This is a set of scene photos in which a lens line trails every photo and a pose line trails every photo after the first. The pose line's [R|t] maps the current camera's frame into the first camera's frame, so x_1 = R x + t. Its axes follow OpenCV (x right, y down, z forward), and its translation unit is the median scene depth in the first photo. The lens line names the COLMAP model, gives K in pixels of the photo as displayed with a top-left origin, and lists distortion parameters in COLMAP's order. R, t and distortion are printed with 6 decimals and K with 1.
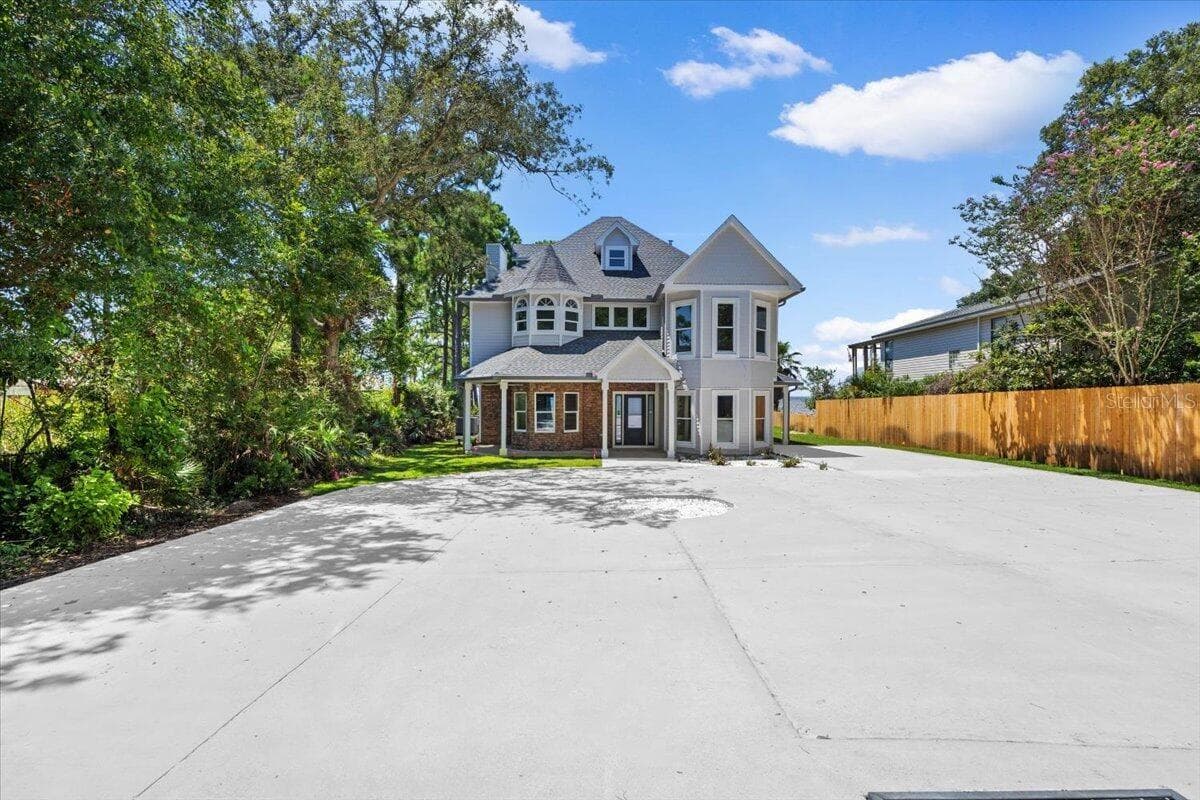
lens RADIAL K [[566.2, 0, 612.9], [0, 566.2, 397.6], [0, 0, 1]] dist [-0.001667, -0.000189]
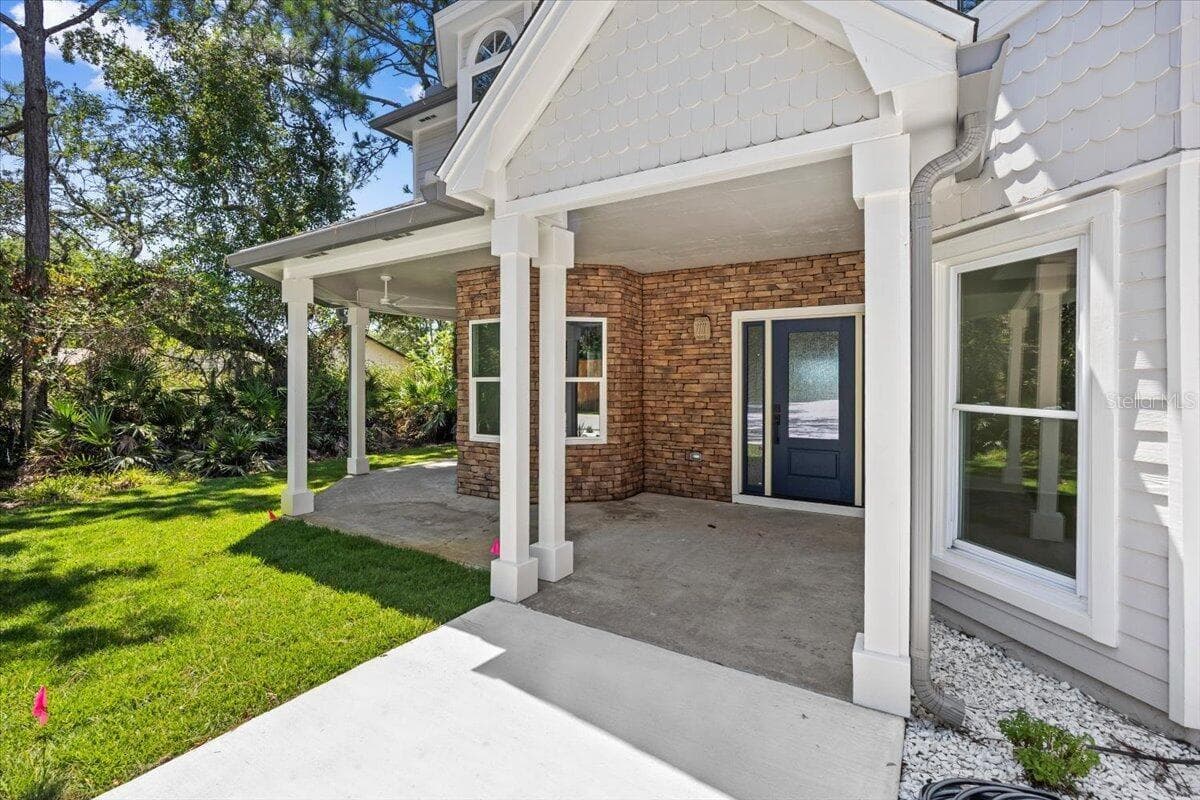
lens RADIAL K [[533.3, 0, 602.4], [0, 533.3, 384.7], [0, 0, 1]] dist [-0.016458, -0.000098]
pose [[0.823730, 0.000124, -0.566982, 0.108347], [0.002122, 0.999992, 0.003301, 0.027800], [0.566978, -0.003922, 0.823724, 0.782410]]
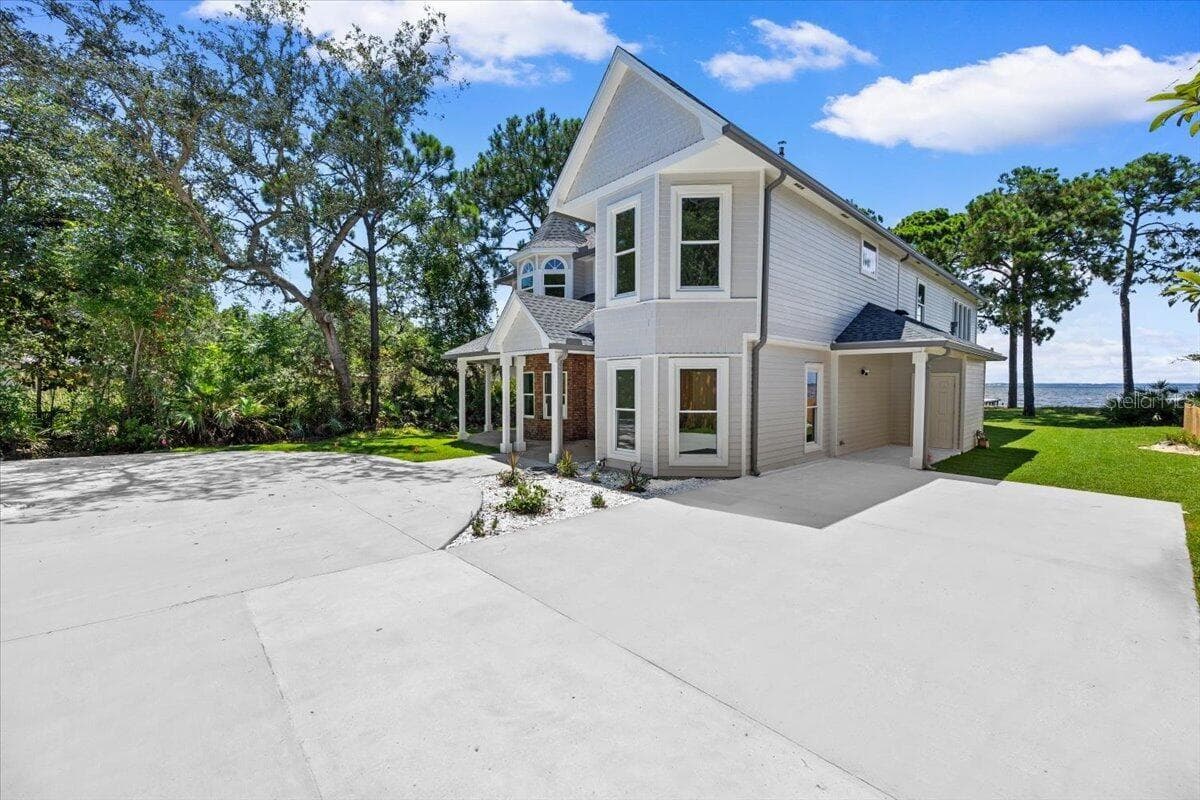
lens RADIAL K [[474.5, 0, 600.0], [0, 474.5, 400.0], [0, 0, 1]] dist [-0.002554, -0.001080]
pose [[0.626469, 0.023889, -0.779081, 0.525449], [-0.000244, 0.999536, 0.030452, 0.011763], [0.779447, -0.018887, 0.626184, 0.625317]]
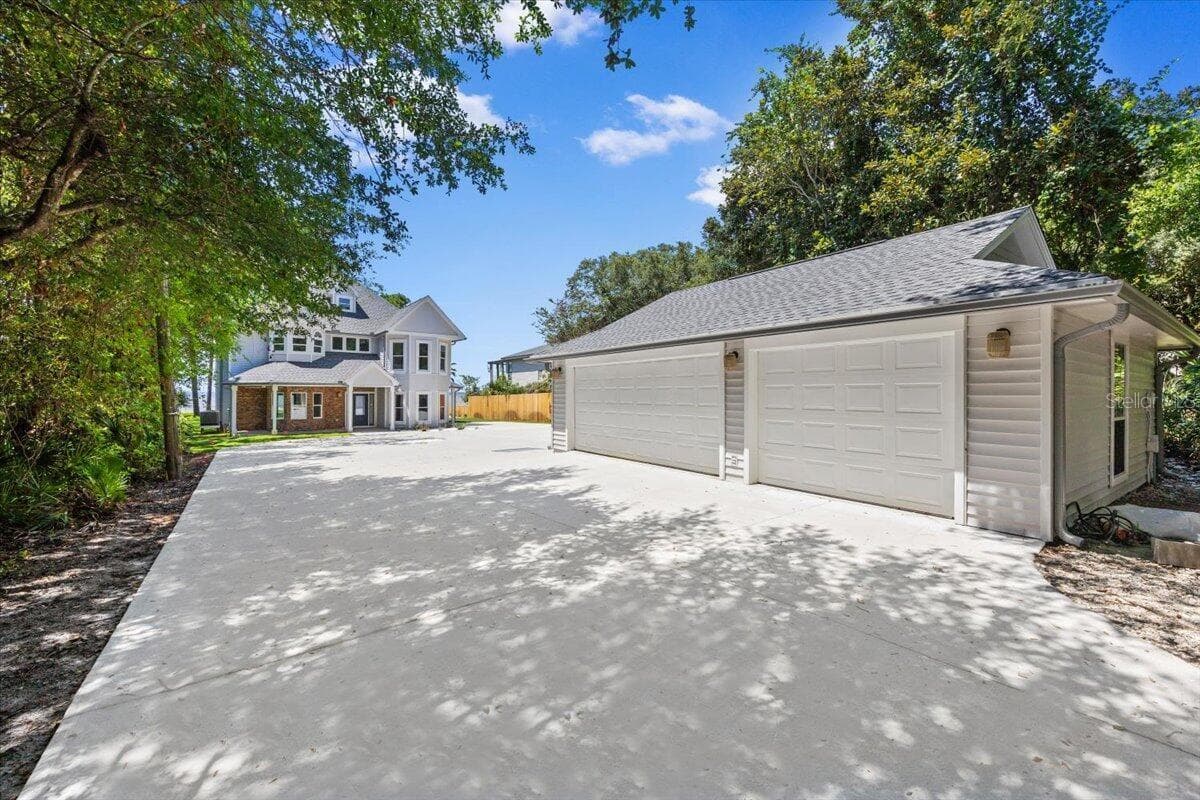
lens RADIAL K [[474.5, 0, 600.0], [0, 474.5, 400.0], [0, 0, 1]] dist [-0.002554, -0.001080]
pose [[0.808391, -0.008523, 0.588585, -0.217318], [-0.000321, 0.999889, 0.014920, -0.008248], [-0.588646, -0.012250, 0.808298, -0.504722]]
